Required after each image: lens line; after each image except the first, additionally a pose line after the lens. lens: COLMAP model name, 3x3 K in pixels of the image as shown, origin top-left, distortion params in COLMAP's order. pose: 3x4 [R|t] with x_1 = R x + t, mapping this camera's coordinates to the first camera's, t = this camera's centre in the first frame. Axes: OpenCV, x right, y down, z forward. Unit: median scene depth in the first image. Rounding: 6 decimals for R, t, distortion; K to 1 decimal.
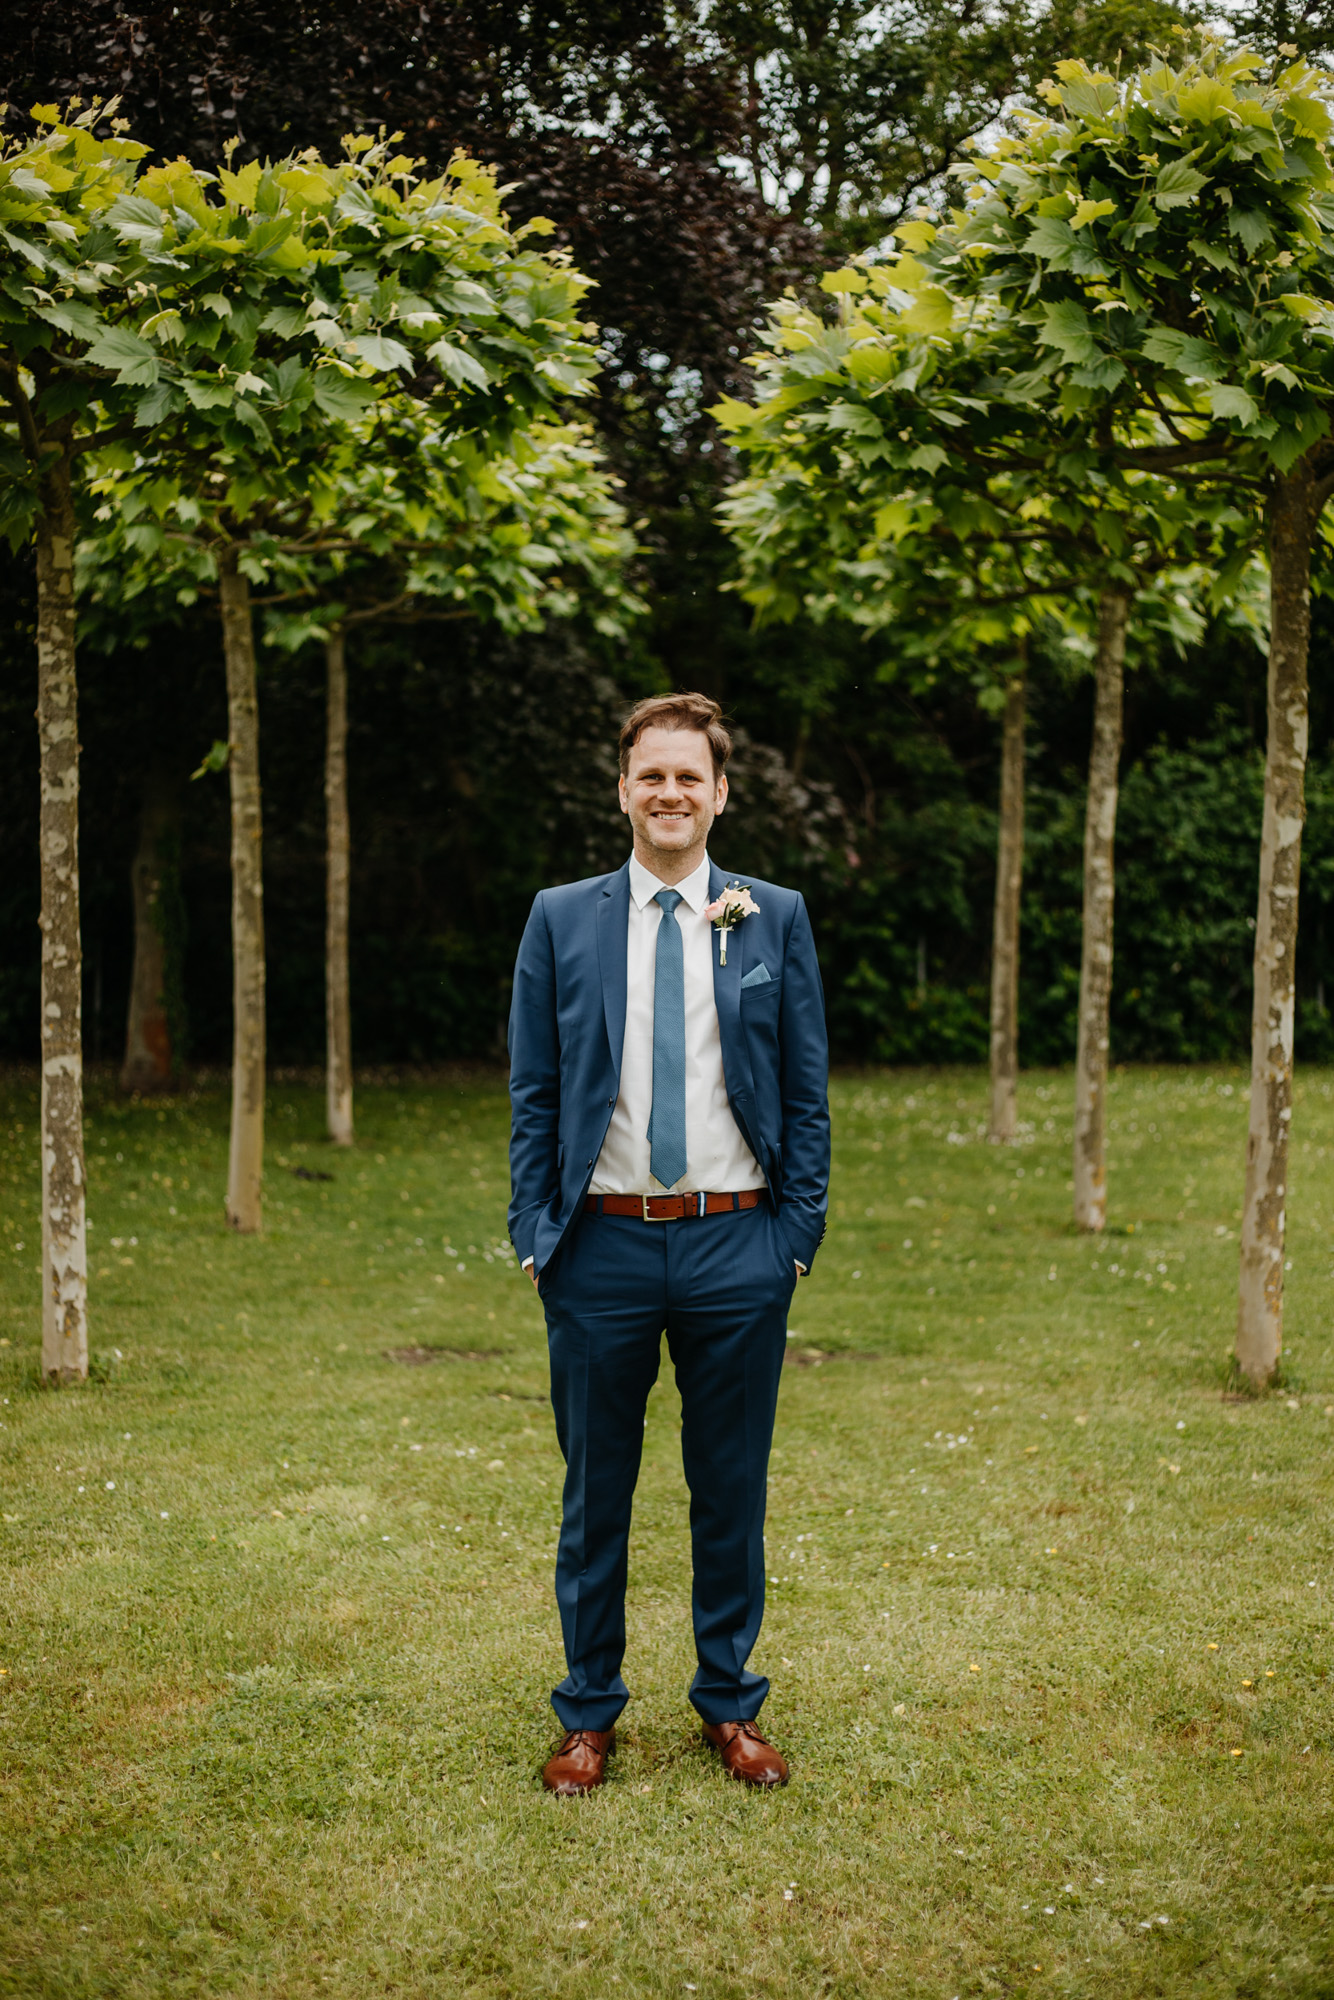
lens RADIAL K [[3000.0, 0, 667.0], [0, 3000.0, 1000.0], [0, 0, 1]] dist [-0.083961, -0.008252]
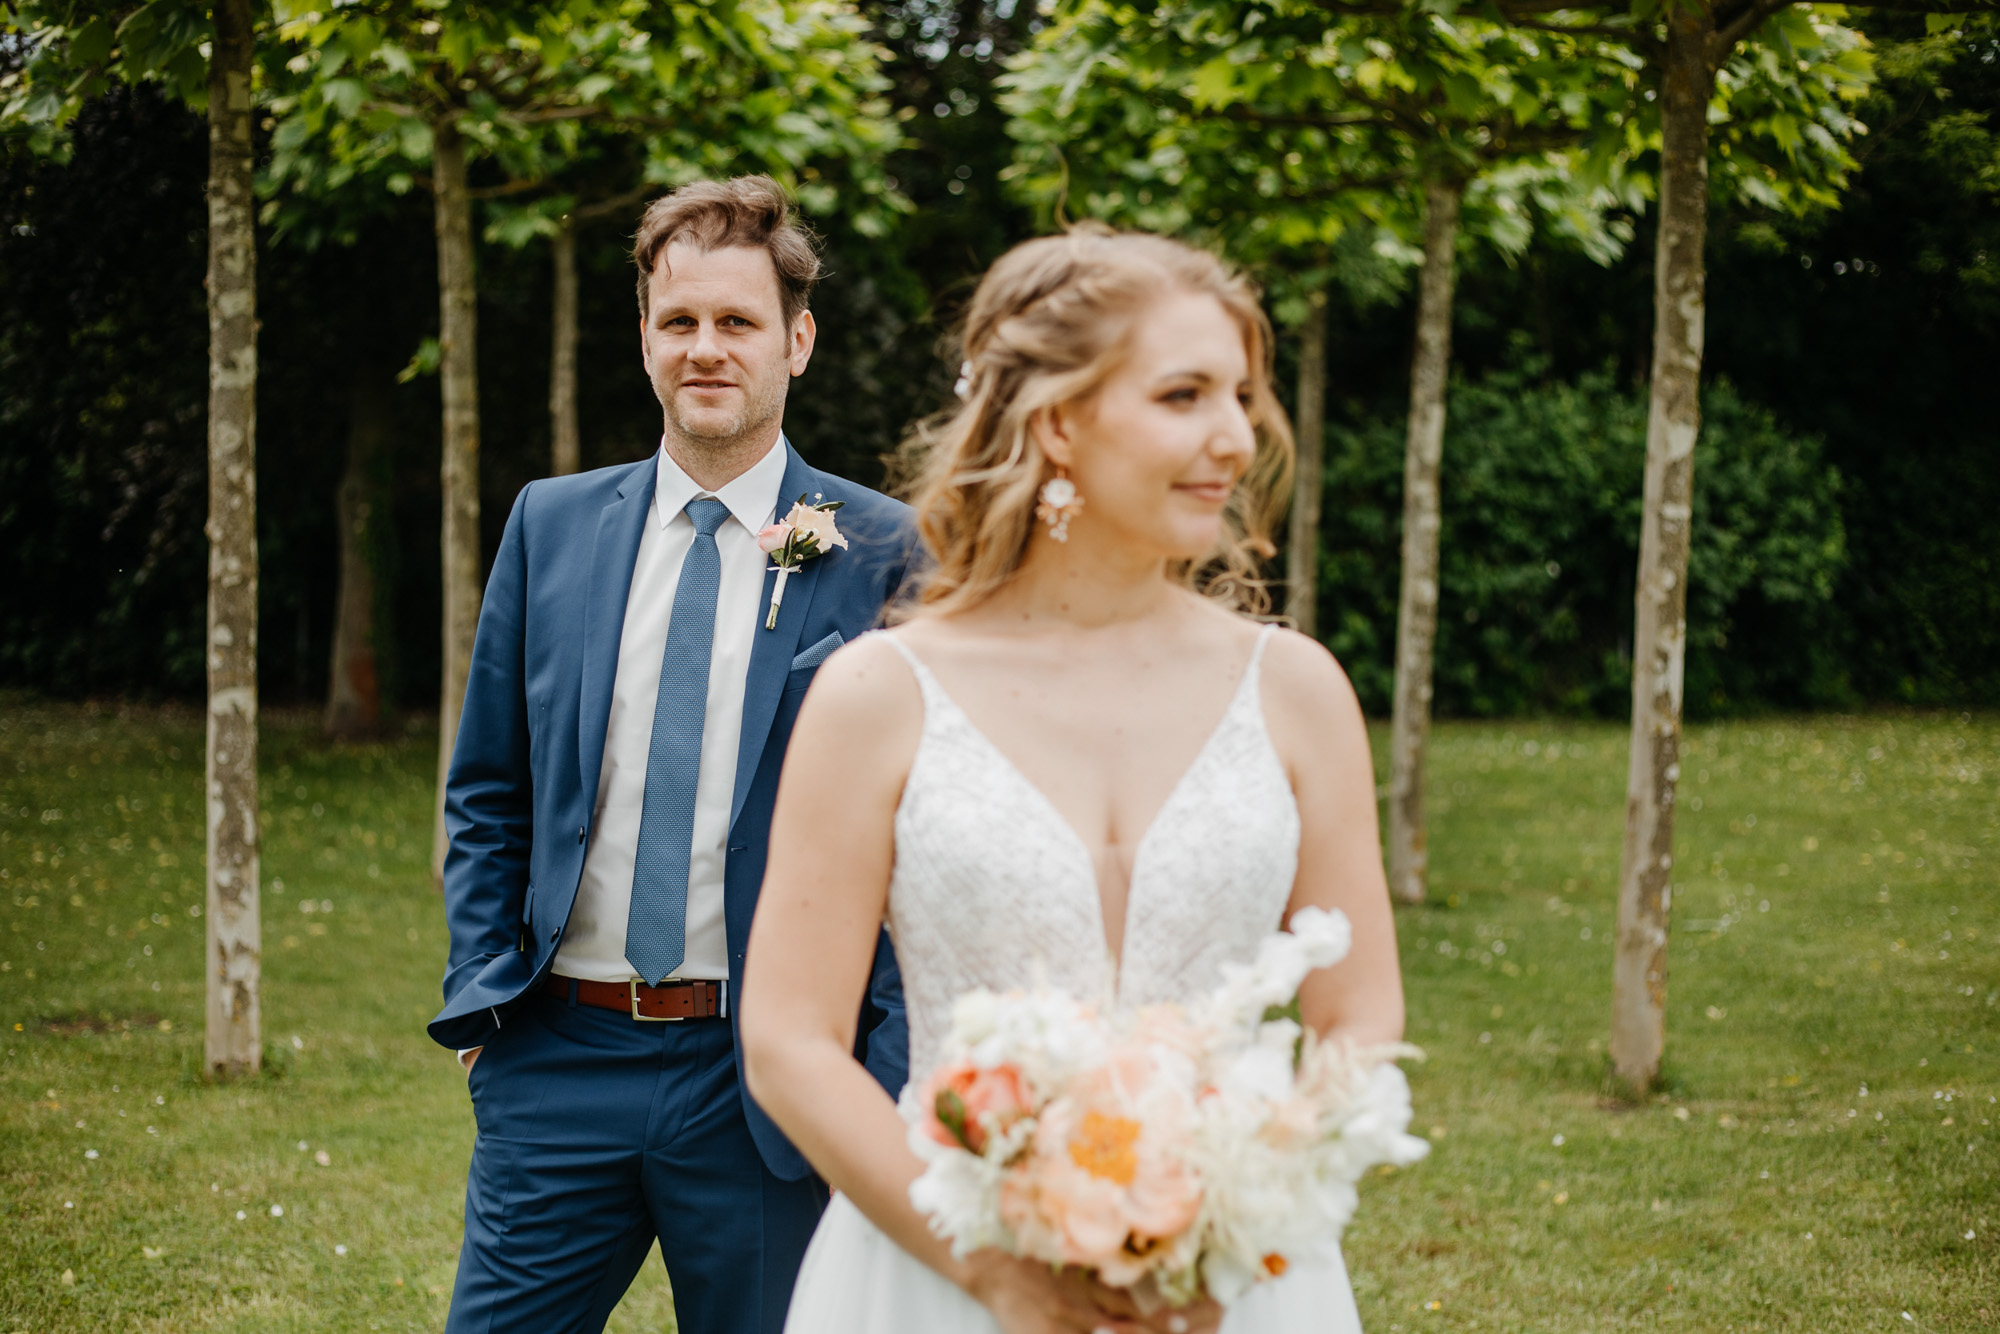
lens RADIAL K [[3000.0, 0, 953.8], [0, 3000.0, 661.7], [0, 0, 1]] dist [-0.083961, -0.008252]
pose [[0.999771, 0.010045, 0.018908, -0.014779], [-0.010072, 0.999948, 0.001307, 0.007475], [-0.018894, -0.001498, 0.999820, 0.151154]]
